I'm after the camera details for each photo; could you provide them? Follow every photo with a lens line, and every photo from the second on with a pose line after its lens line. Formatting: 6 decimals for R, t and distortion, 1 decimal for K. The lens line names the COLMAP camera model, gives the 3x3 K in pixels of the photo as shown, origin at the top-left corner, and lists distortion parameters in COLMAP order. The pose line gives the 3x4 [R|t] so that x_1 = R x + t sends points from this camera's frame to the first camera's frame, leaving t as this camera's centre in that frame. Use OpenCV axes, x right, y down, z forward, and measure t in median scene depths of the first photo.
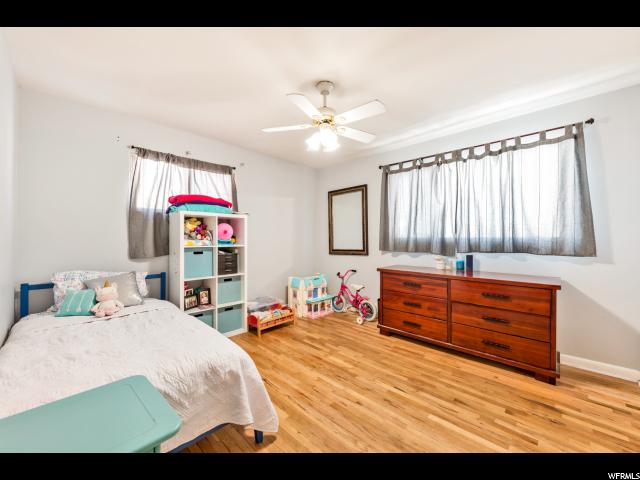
lens RADIAL K [[253.6, 0, 320.0], [0, 253.6, 240.0], [0, 0, 1]] dist [0.002933, -0.000145]
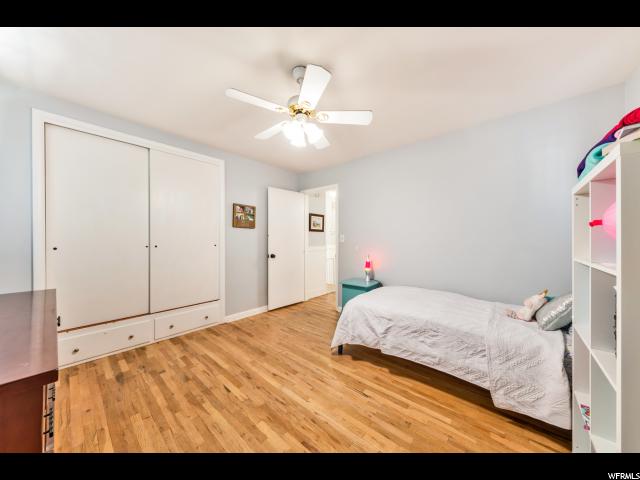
lens RADIAL K [[222.1, 0, 320.0], [0, 222.1, 240.0], [0, 0, 1]] dist [0.000633, 0.000027]
pose [[-0.998972, -0.004789, -0.045085, -0.014520], [-0.005323, 0.999917, 0.011721, -0.020091], [0.045025, 0.011949, -0.998914, 1.919134]]
